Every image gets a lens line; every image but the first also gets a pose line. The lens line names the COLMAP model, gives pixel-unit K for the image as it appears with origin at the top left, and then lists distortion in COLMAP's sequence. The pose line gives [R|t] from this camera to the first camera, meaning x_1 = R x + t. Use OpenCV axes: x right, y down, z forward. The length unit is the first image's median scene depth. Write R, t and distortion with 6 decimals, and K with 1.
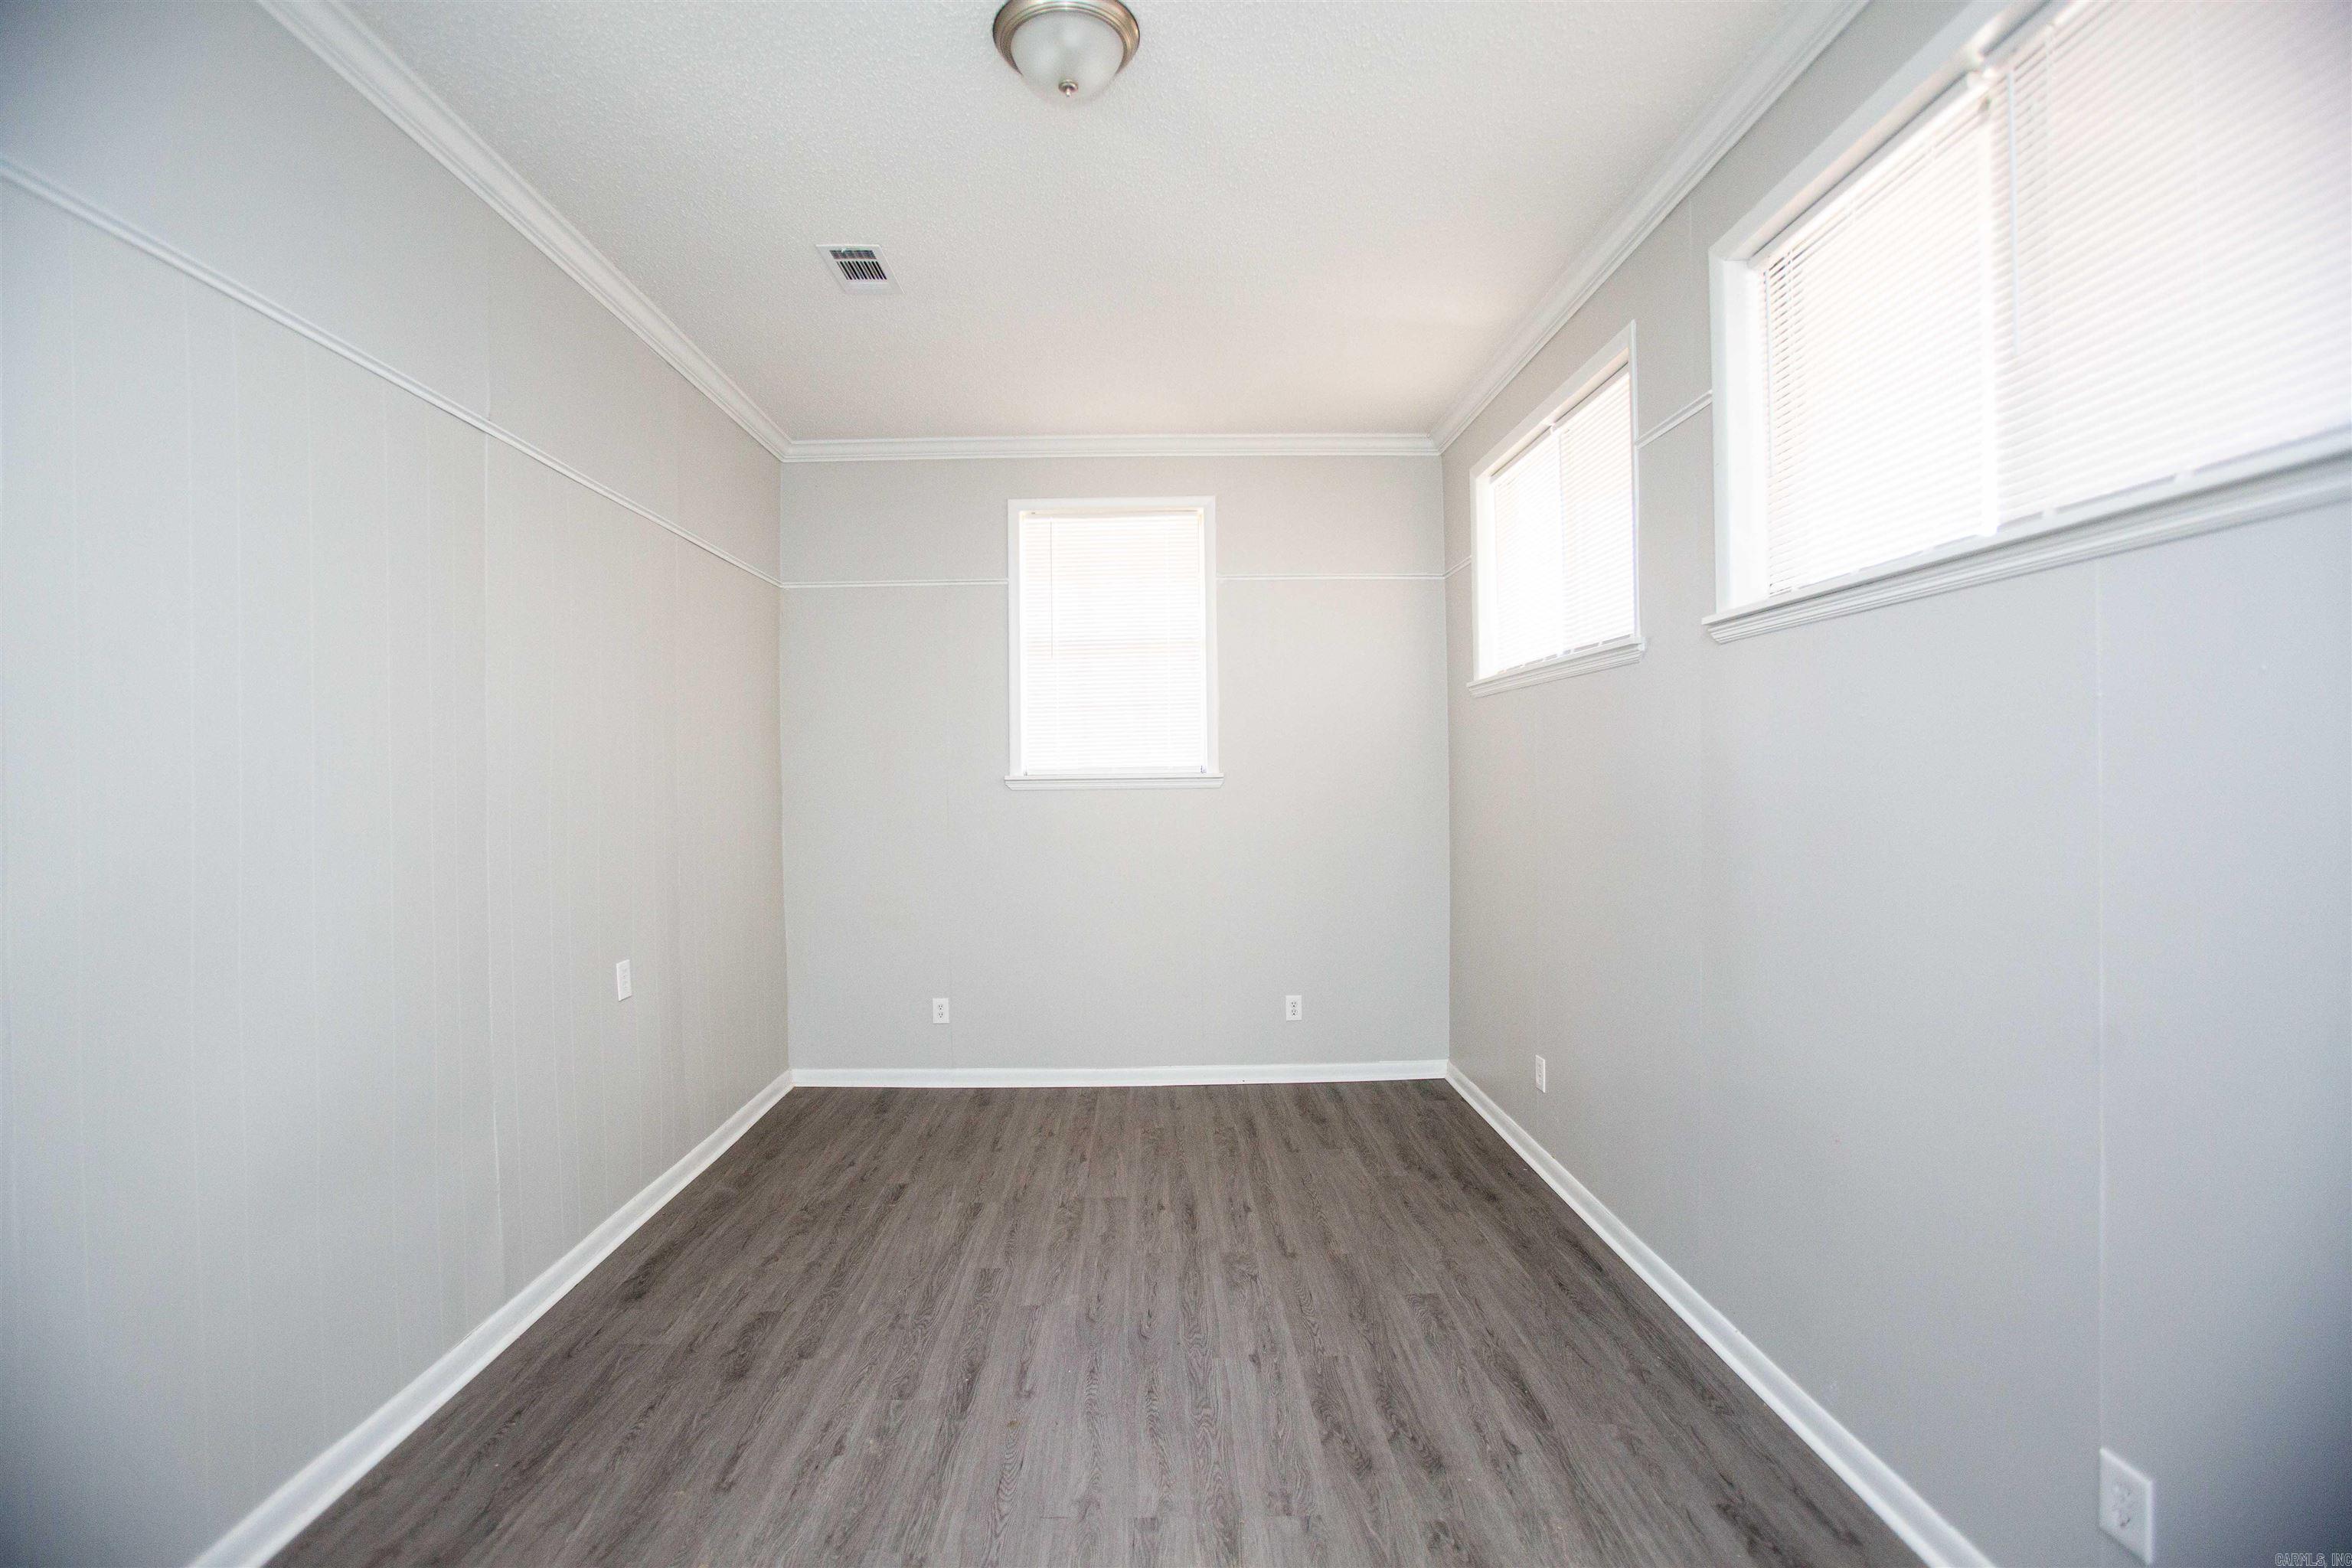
lens RADIAL K [[1086.6, 0, 1150.6], [0, 1086.6, 778.4], [0, 0, 1]] dist [-0.064072, 0.025723]
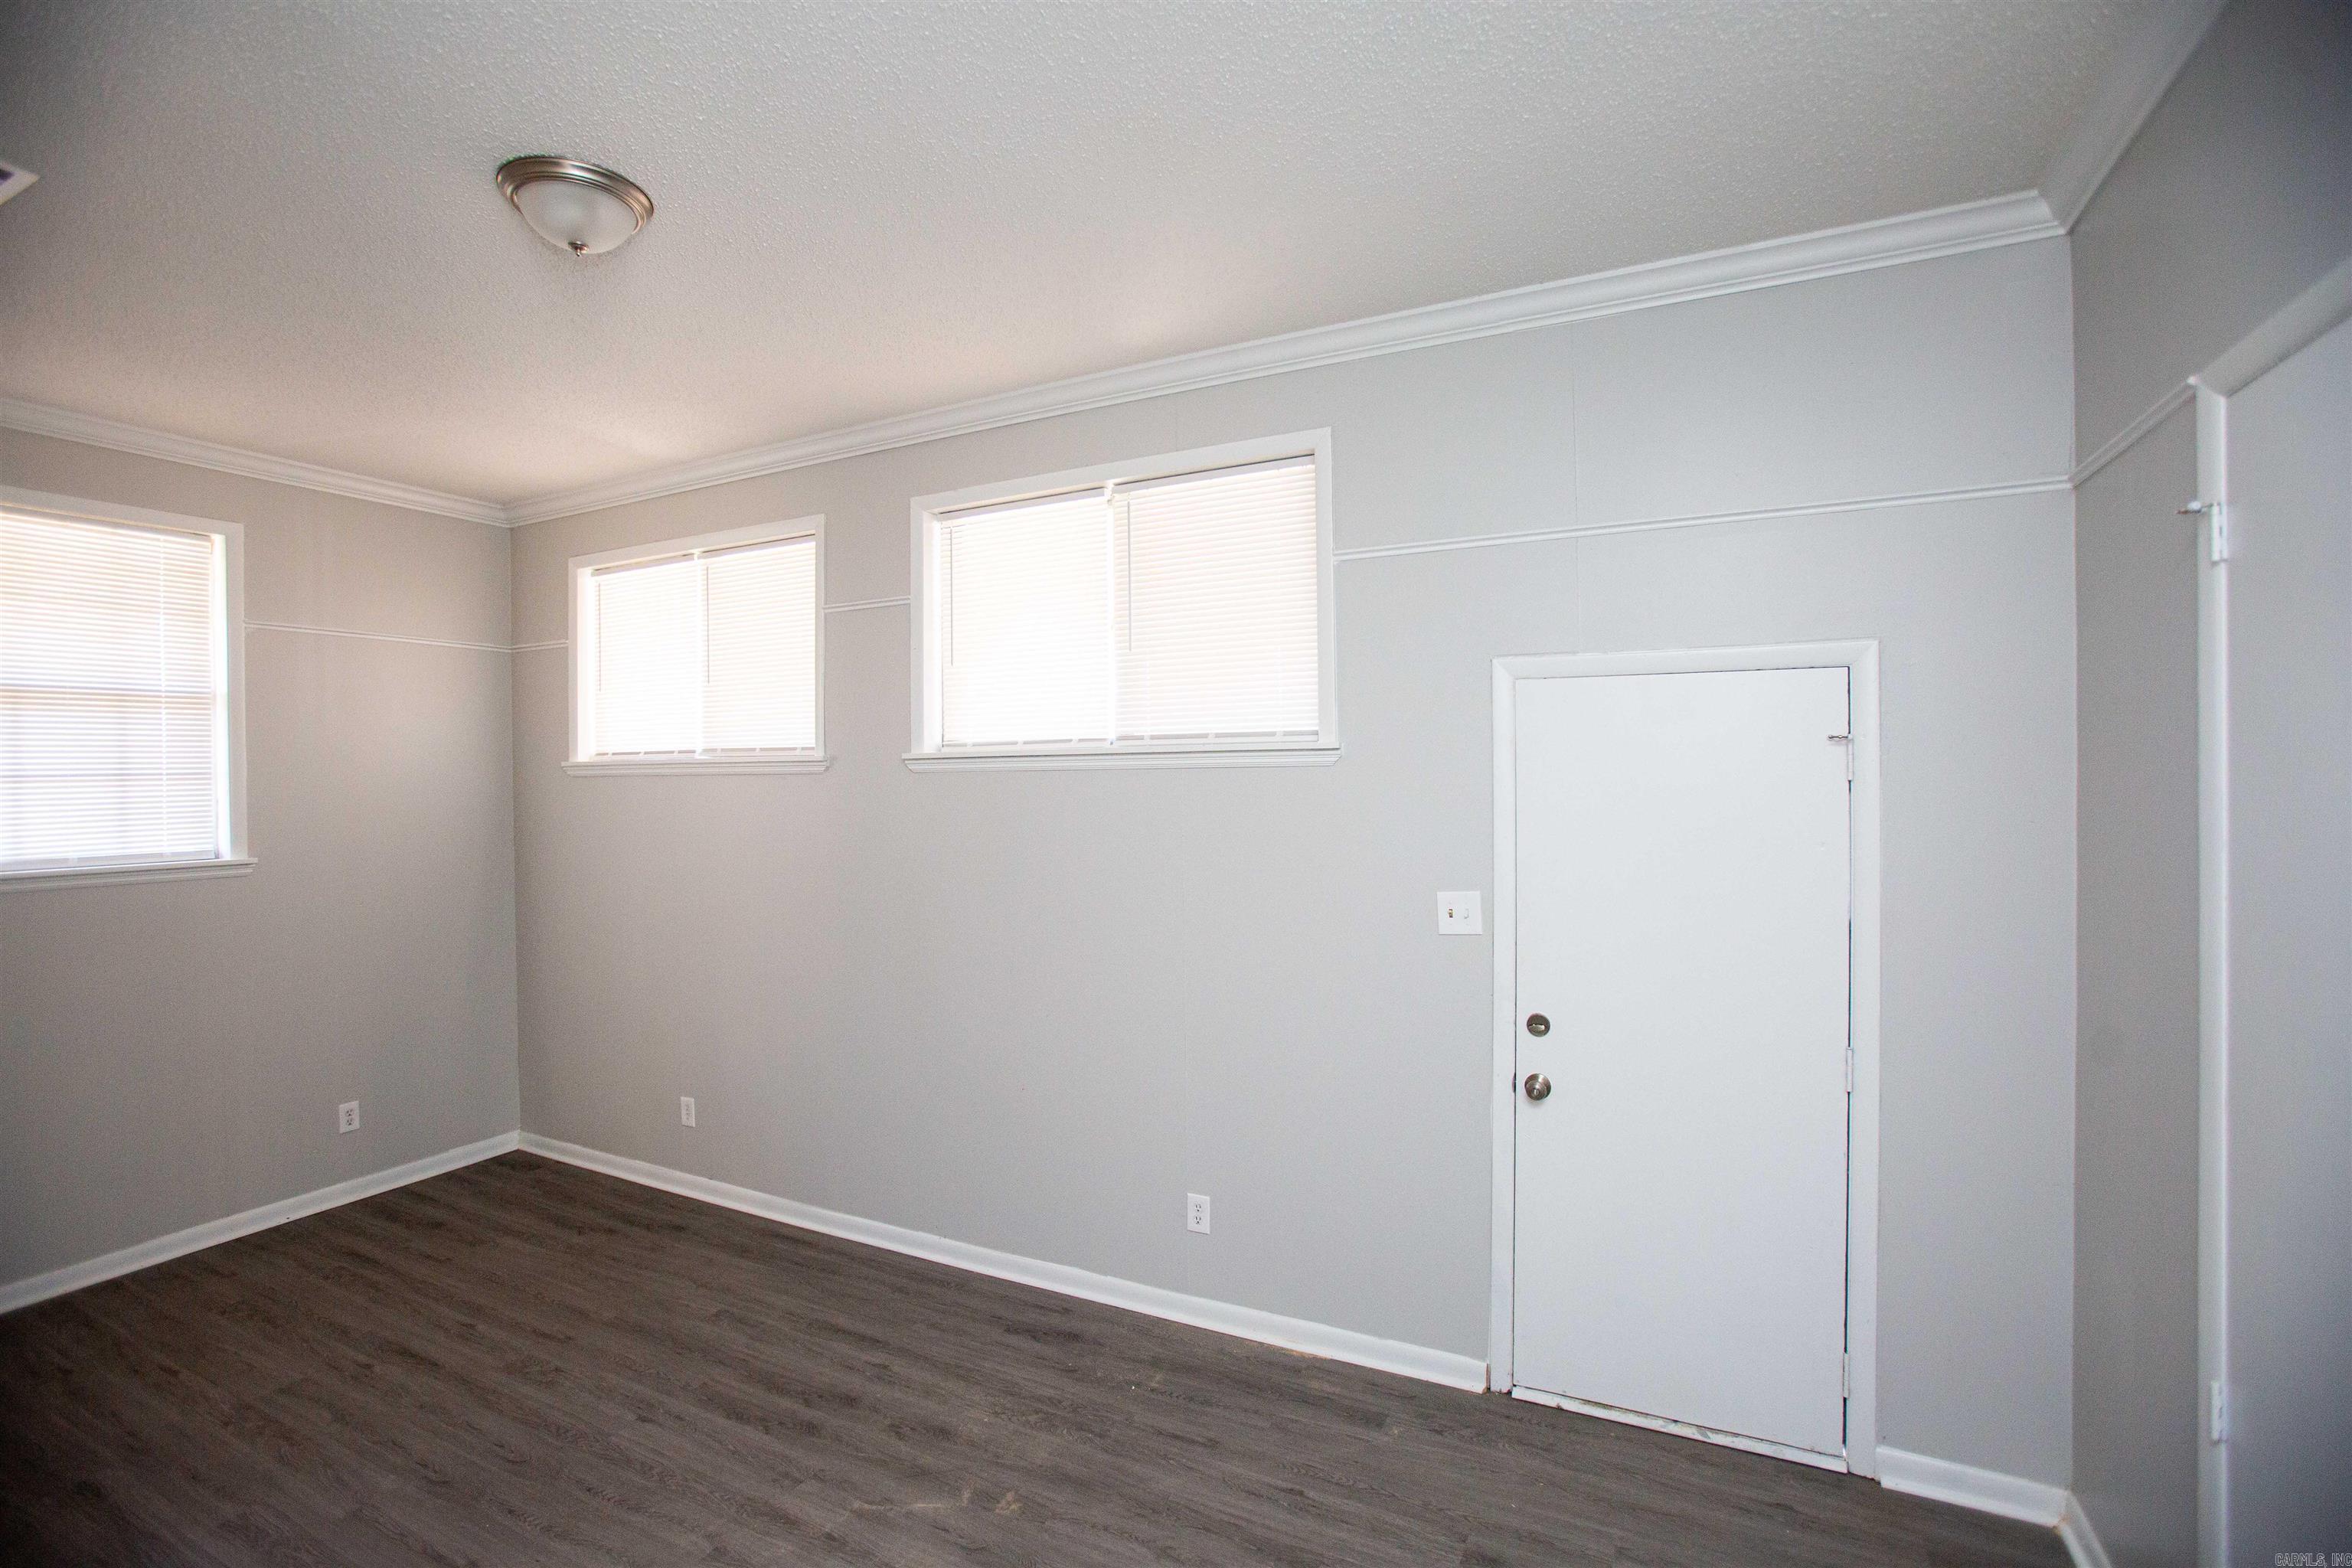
lens RADIAL K [[1086.6, 0, 1150.6], [0, 1086.6, 778.4], [0, 0, 1]] dist [-0.064072, 0.025723]
pose [[0.459208, 0.010909, 0.888262, -0.547530], [-0.000335, 0.999927, -0.012107, -0.091081], [-0.888329, 0.005262, 0.459178, 0.026111]]
